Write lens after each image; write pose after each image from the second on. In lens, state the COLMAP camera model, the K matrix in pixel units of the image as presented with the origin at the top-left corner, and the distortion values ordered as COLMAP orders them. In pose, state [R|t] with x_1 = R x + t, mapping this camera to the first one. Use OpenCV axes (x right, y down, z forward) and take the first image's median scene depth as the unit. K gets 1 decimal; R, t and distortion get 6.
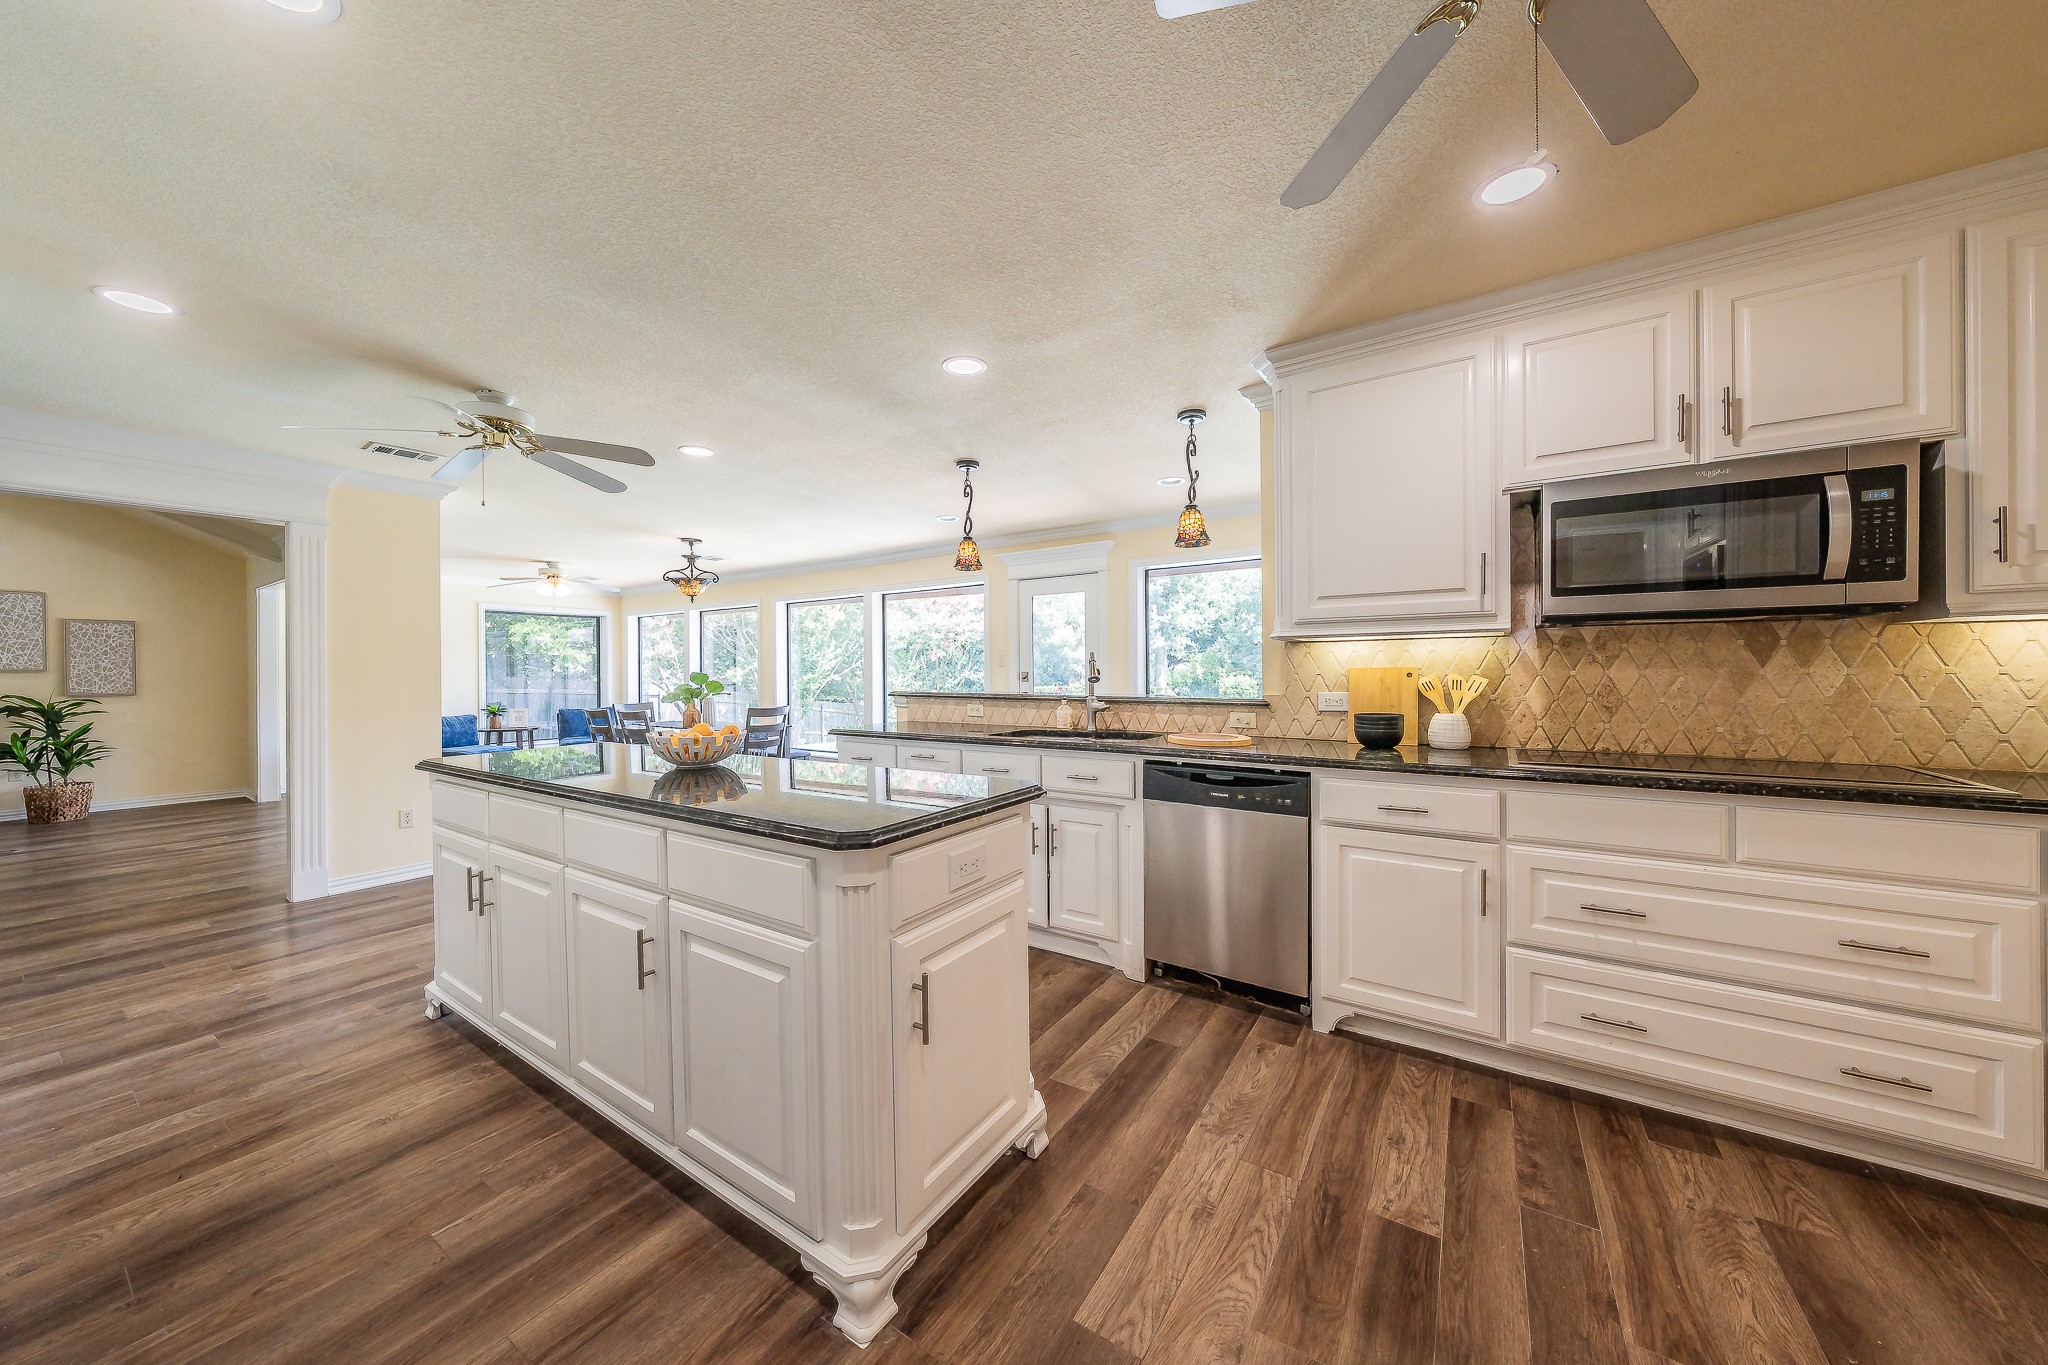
lens RADIAL K [[700.9, 0, 1019.6], [0, 700.9, 669.2], [0, 0, 1]] dist [-0.001195, 0.000068]
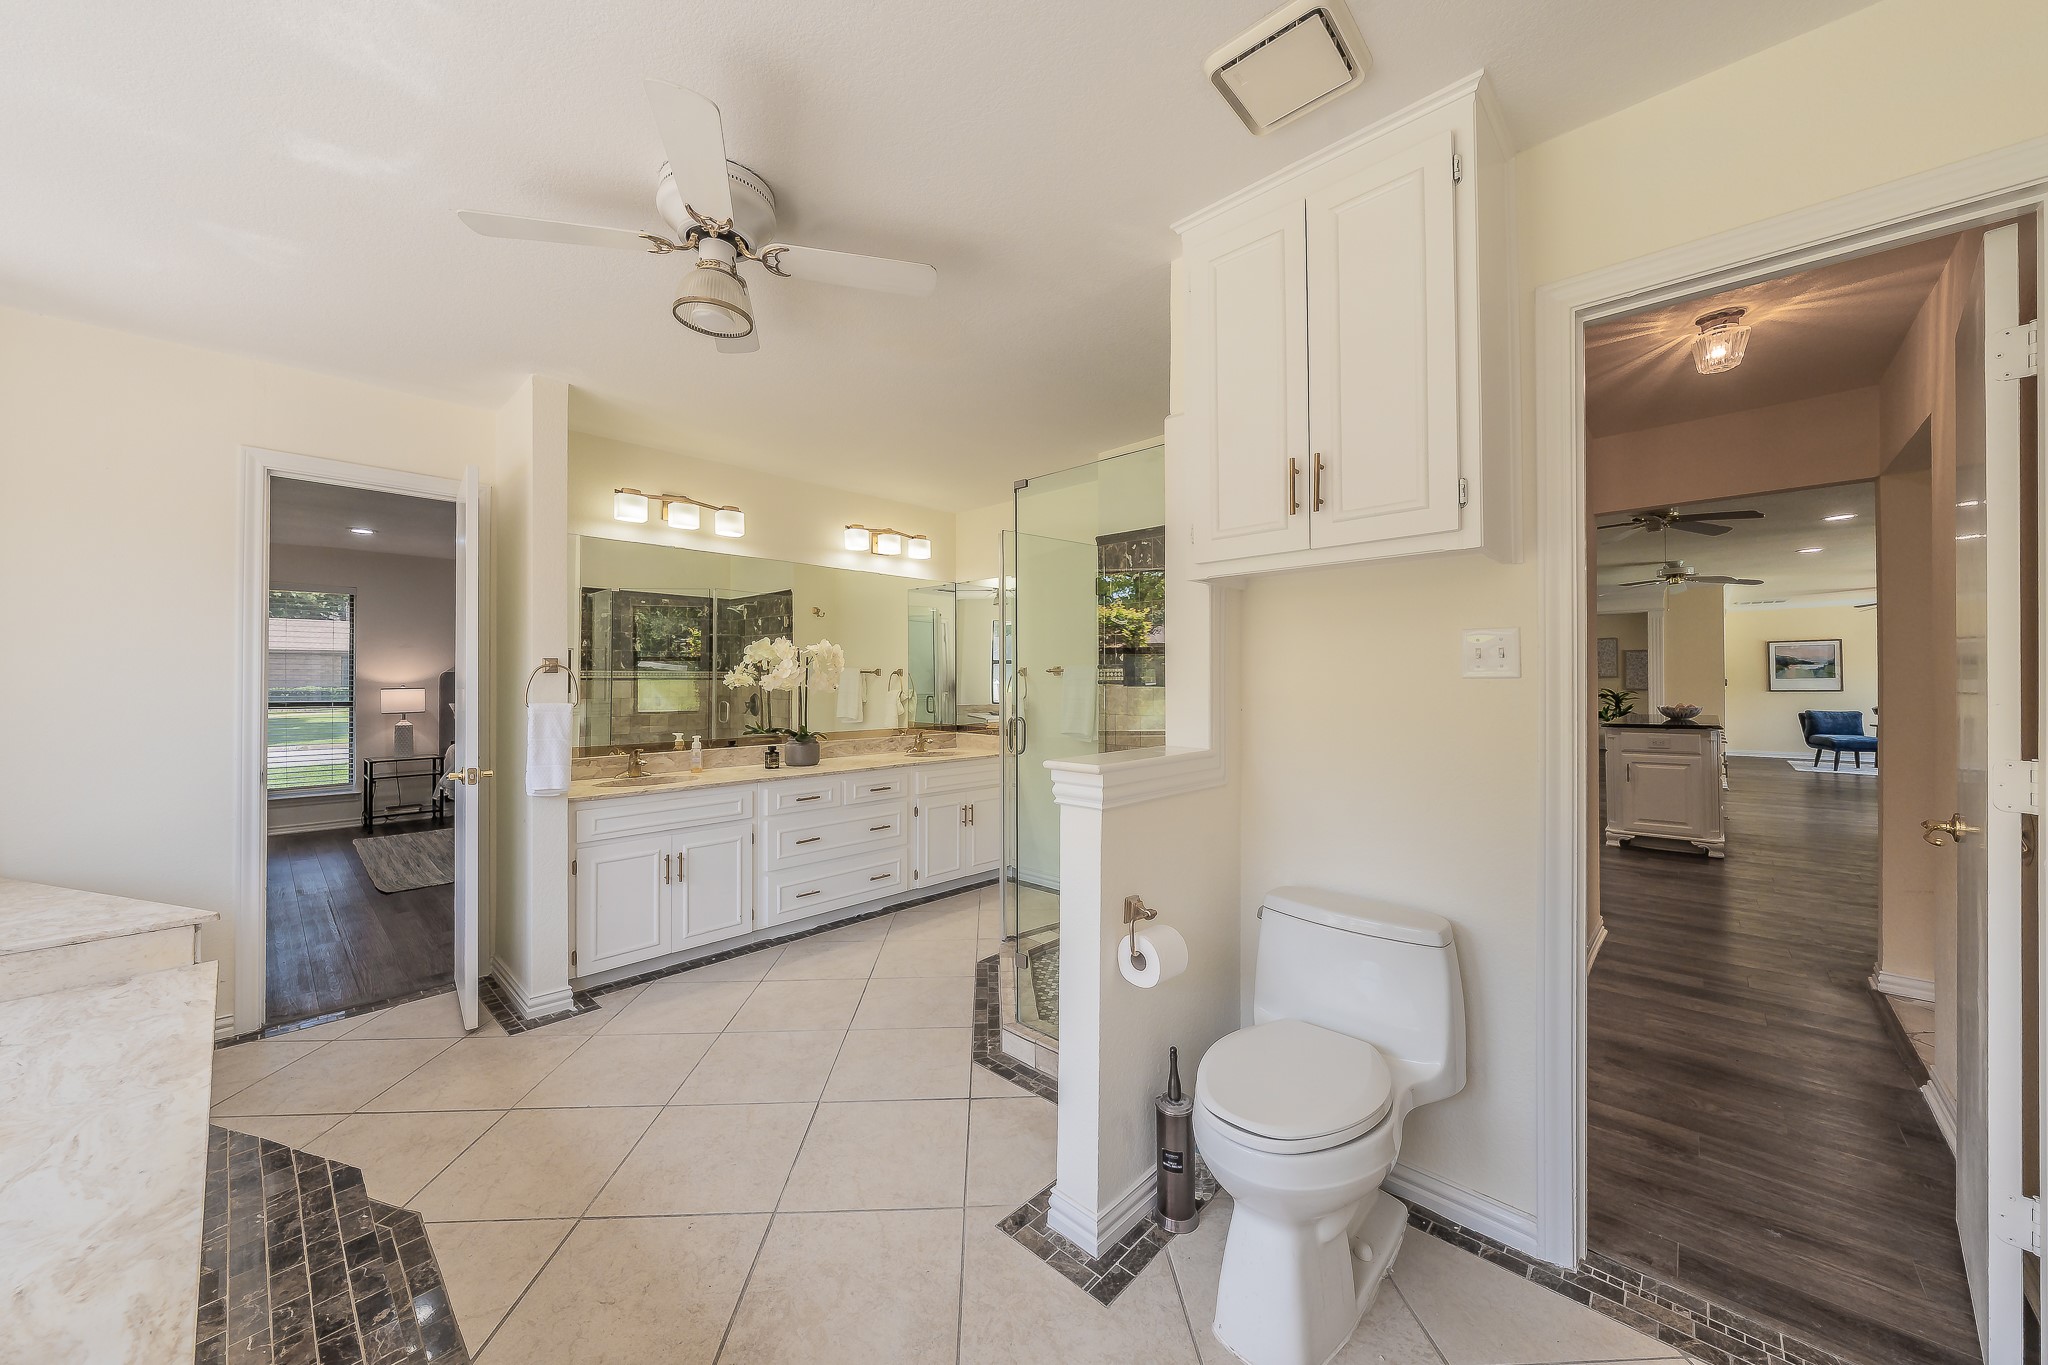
lens RADIAL K [[730.8, 0, 1025.0], [0, 730.8, 675.8], [0, 0, 1]] dist [0.000999, 0.000086]
pose [[-0.155839, 0.001400, -0.987782, 1.108542], [0.010085, 0.999949, -0.000174, -0.020351], [0.987731, -0.009989, -0.155845, -0.416104]]
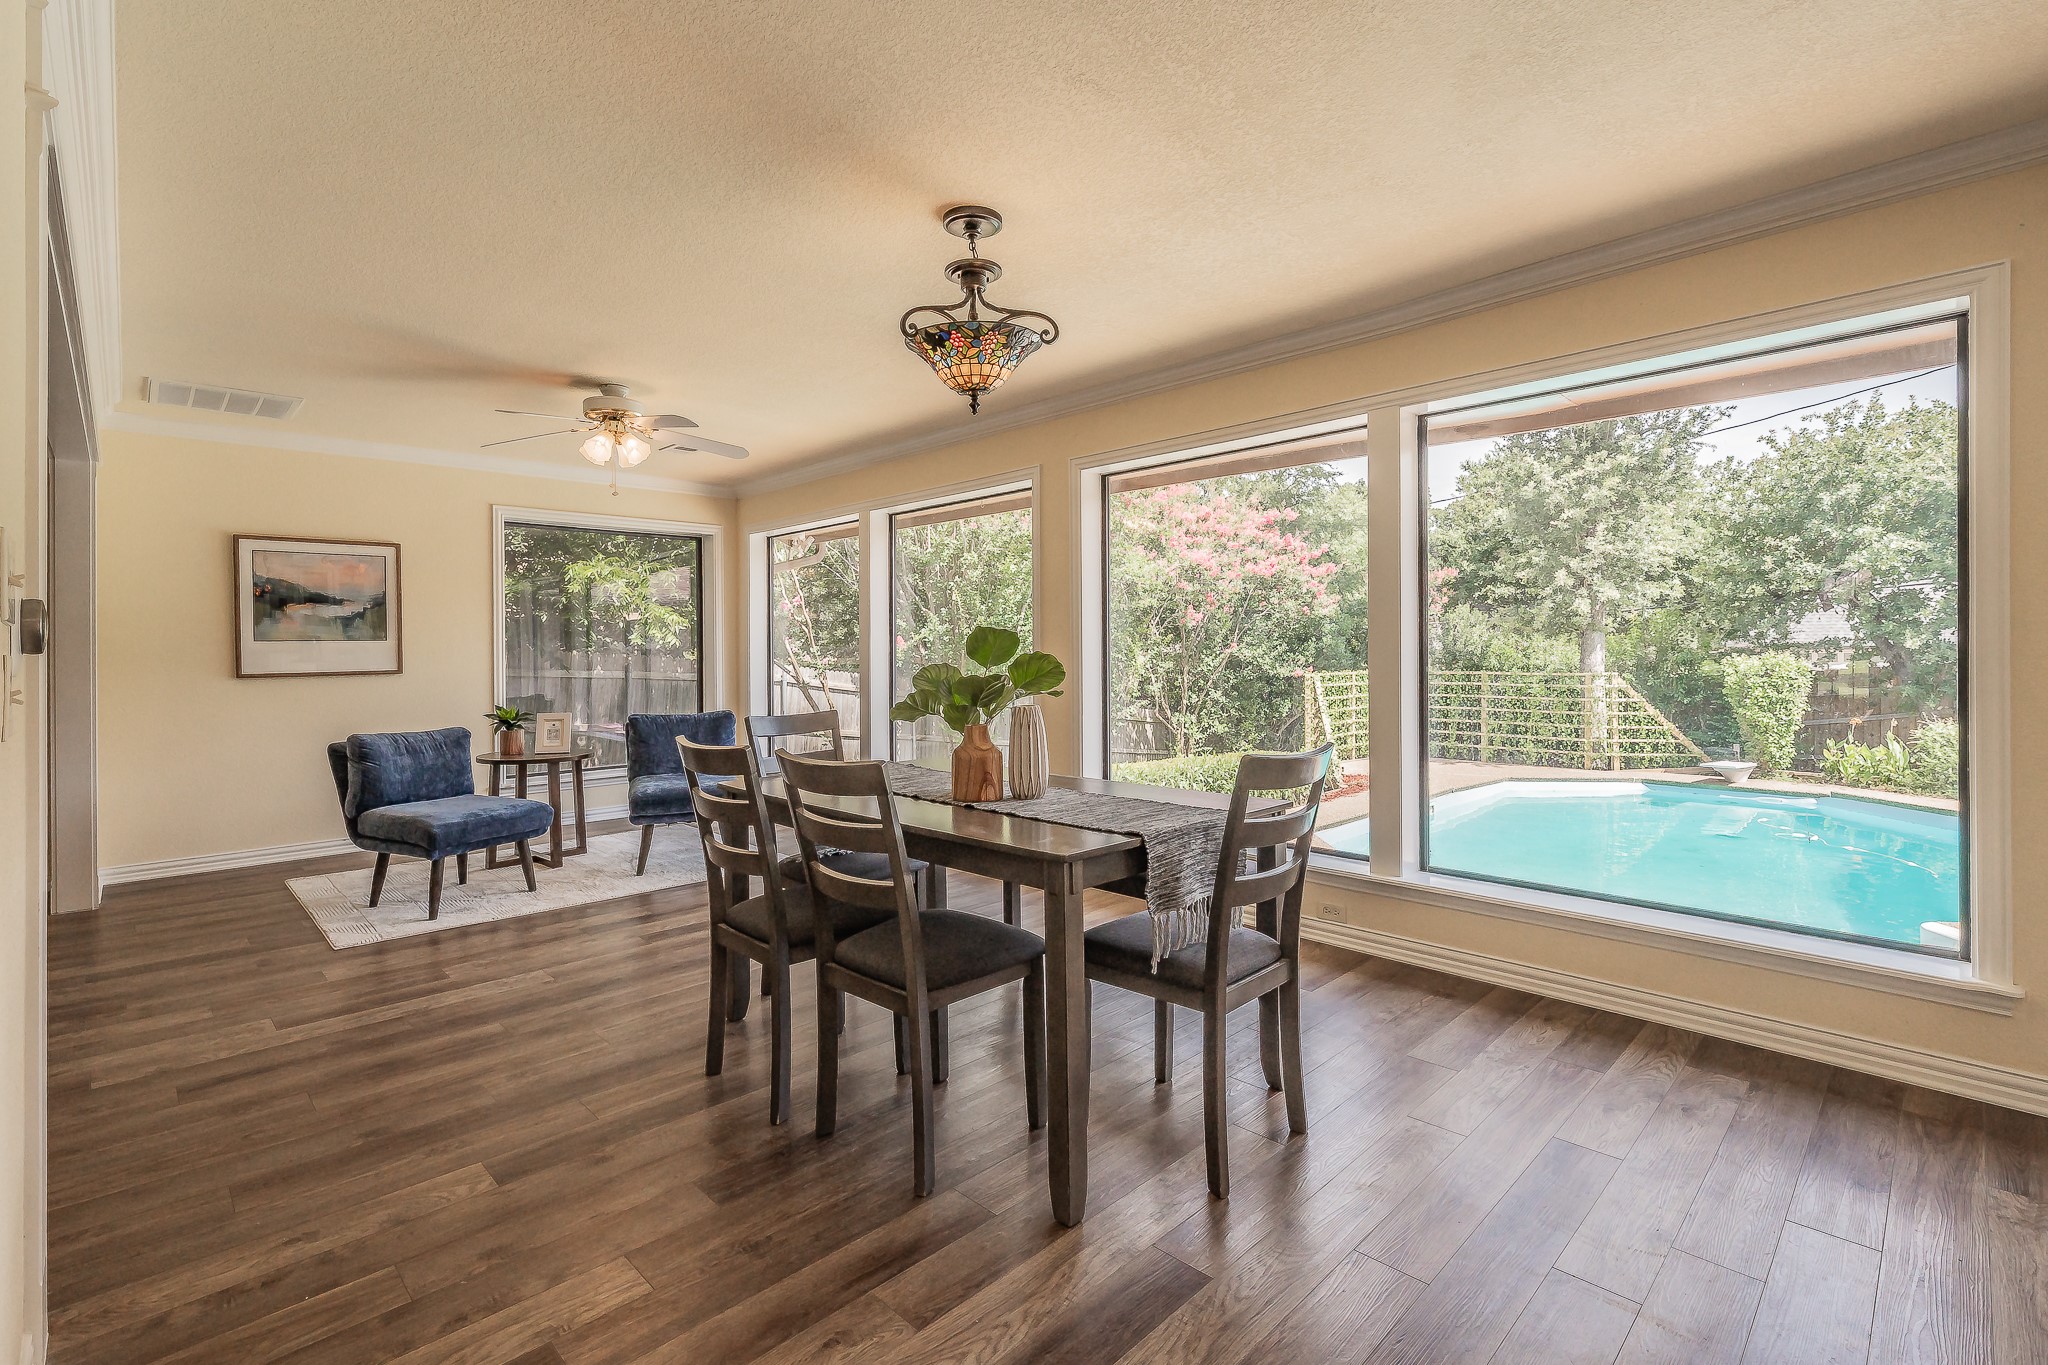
lens RADIAL K [[944.0, 0, 994.3], [0, 944.0, 654.4], [0, 0, 1]] dist [-0.000308, -0.000051]
pose [[0.973192, 0.002024, -0.229984, -0.418053], [0.000113, 0.999957, 0.009275, 0.014886], [0.229993, -0.009053, 0.973150, 0.674649]]
